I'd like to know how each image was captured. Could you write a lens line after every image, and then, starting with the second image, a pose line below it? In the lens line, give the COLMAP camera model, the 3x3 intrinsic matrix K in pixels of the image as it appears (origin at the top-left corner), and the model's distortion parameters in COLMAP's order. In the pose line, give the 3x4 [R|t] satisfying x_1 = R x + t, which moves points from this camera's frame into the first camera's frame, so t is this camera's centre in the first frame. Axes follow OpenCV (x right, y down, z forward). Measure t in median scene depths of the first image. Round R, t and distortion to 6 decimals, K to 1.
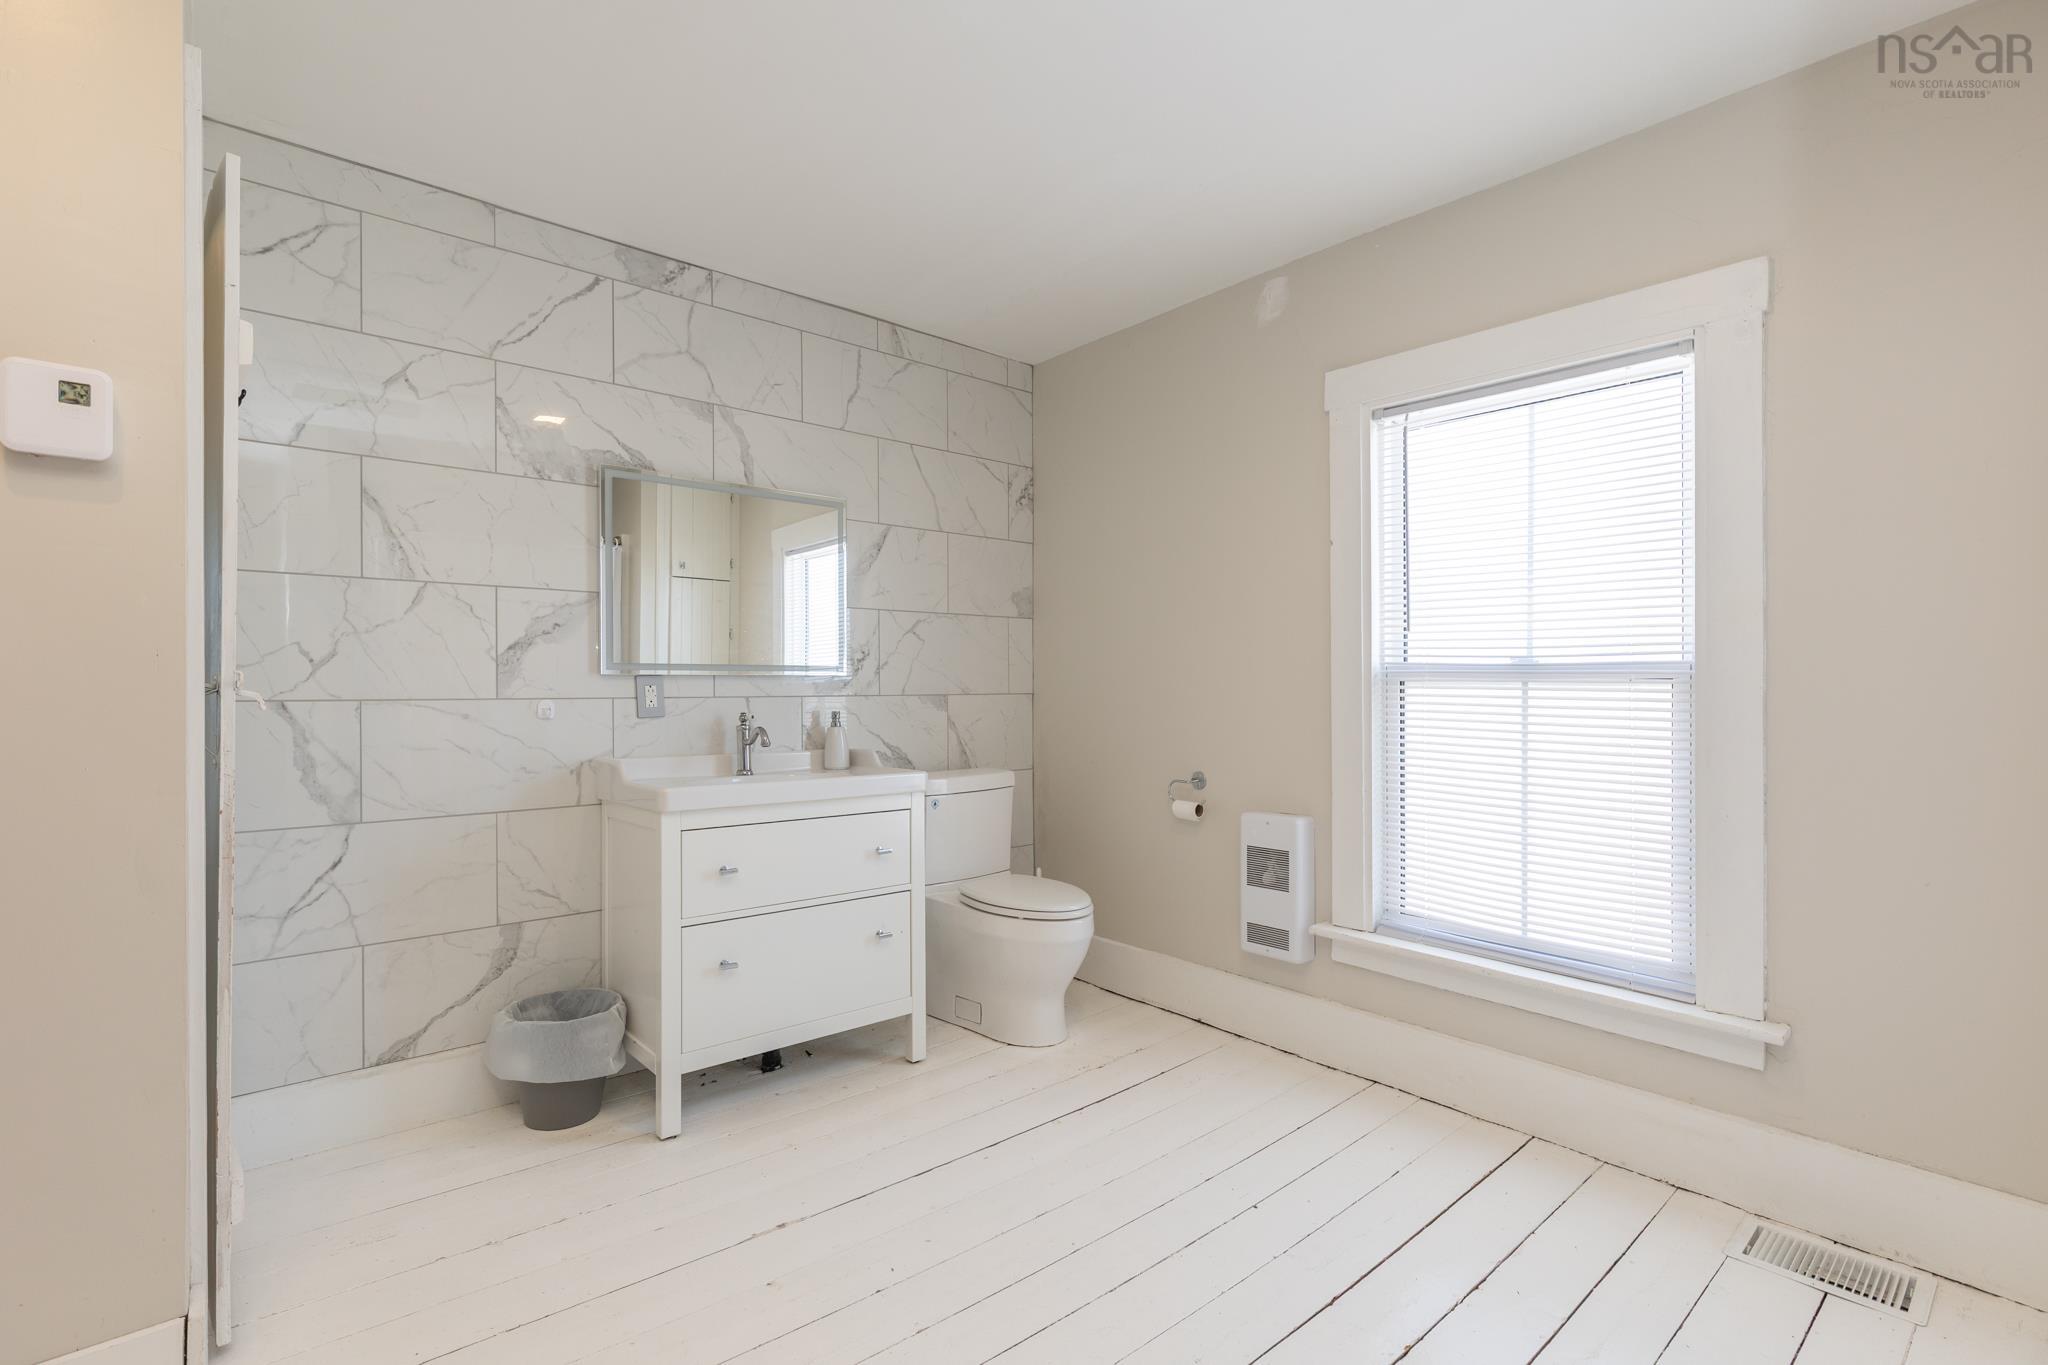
lens RADIAL K [[947.4, 0, 1024.0], [0, 947.4, 682.5], [0, 0, 1]] dist [0.000365, 0.000279]
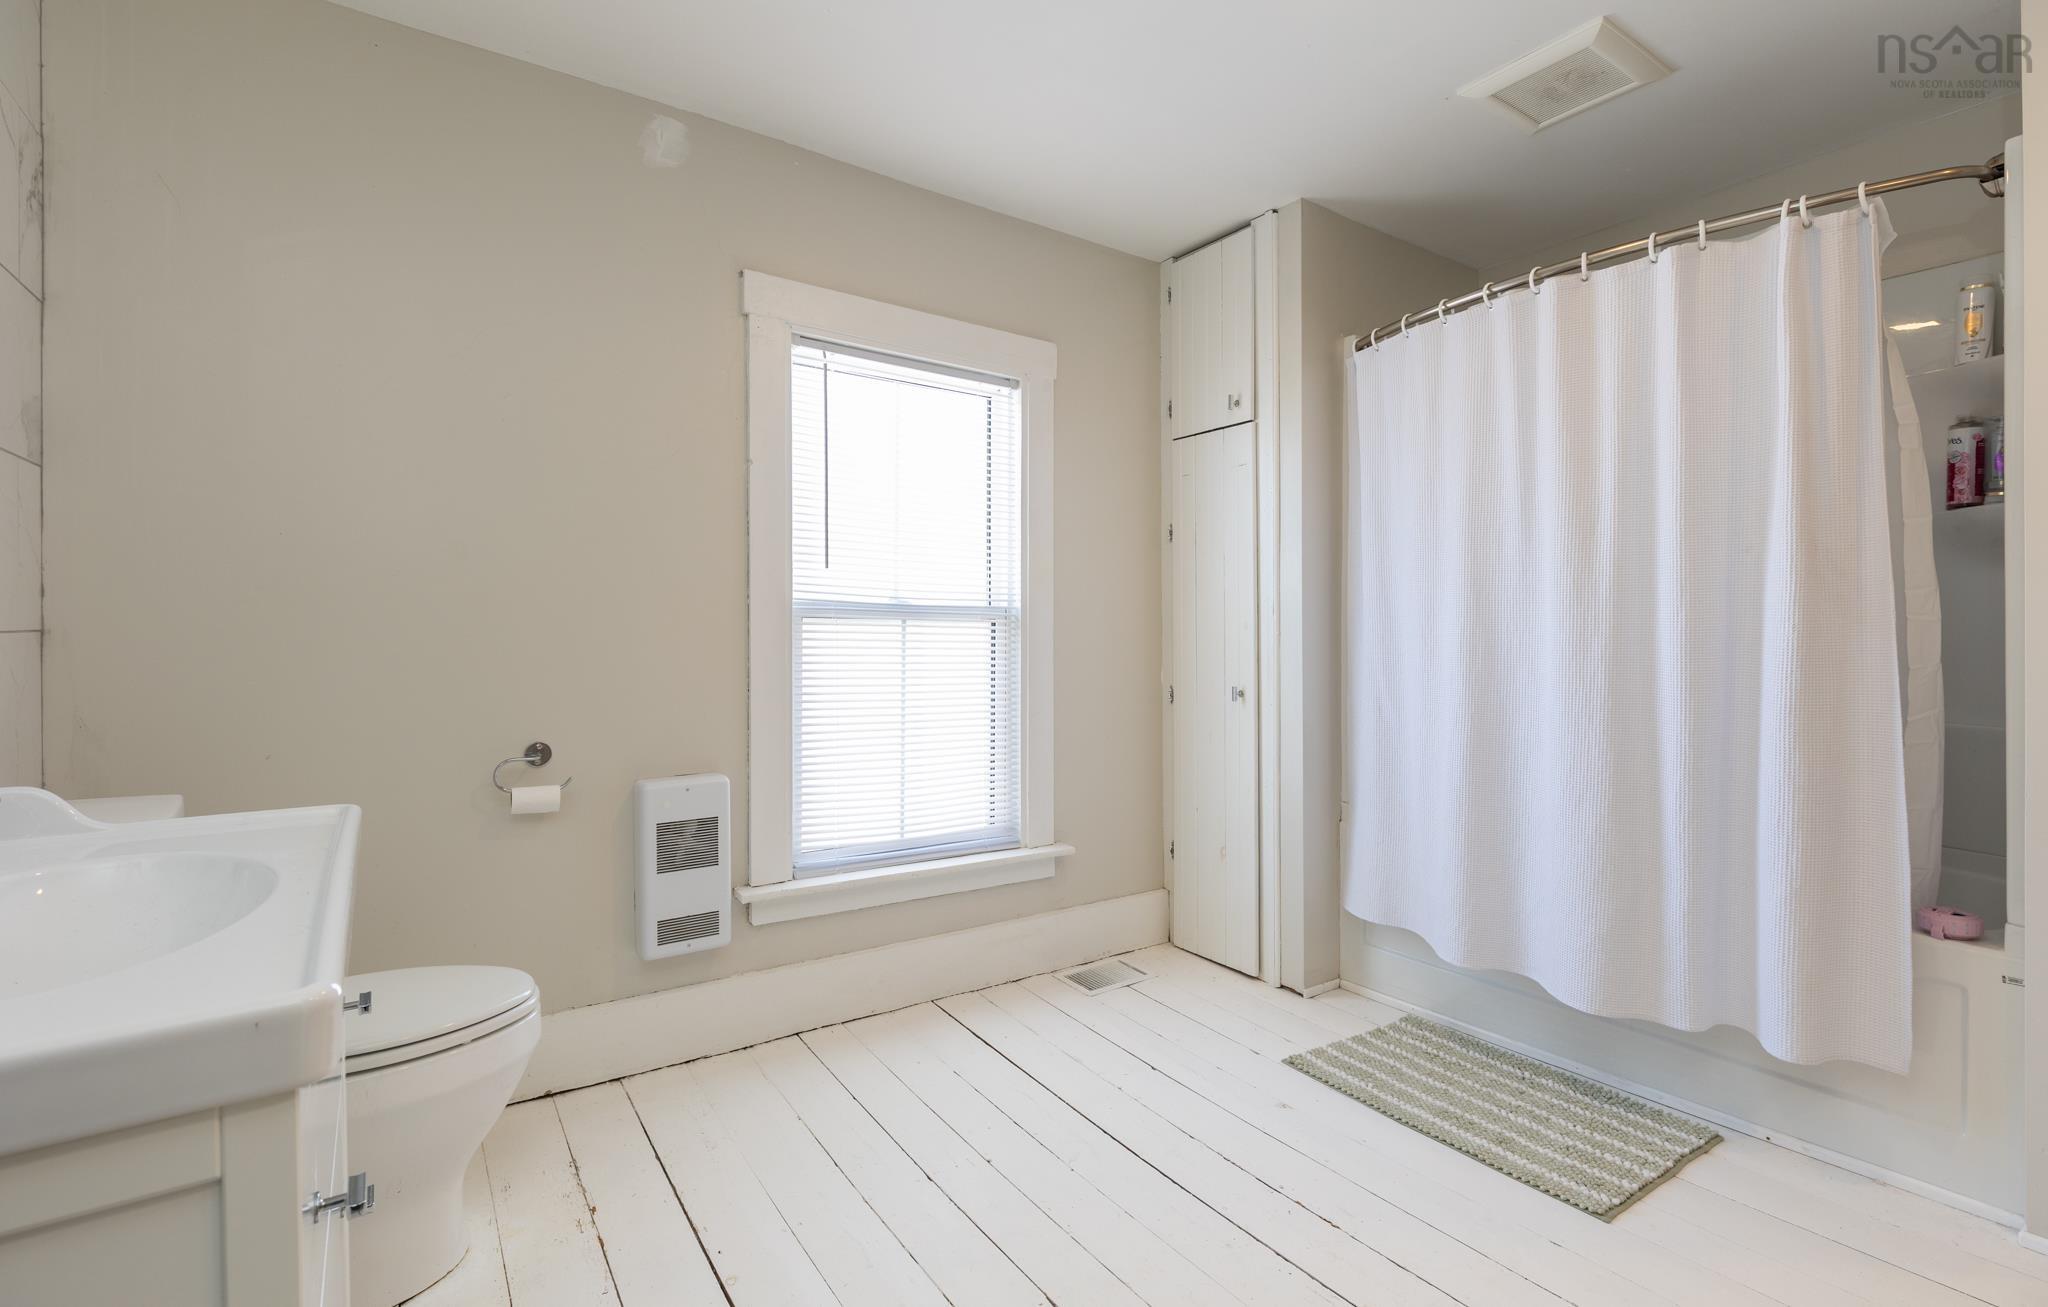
lens RADIAL K [[923.6, 0, 1024.0], [0, 923.6, 606.1], [0, 0, 1]] dist [-0.000386, -0.000165]
pose [[0.108307, 0.013026, 0.994032, -0.534547], [-0.023457, 0.999669, -0.010544, -0.008158], [-0.993841, -0.022175, 0.108577, 0.667820]]
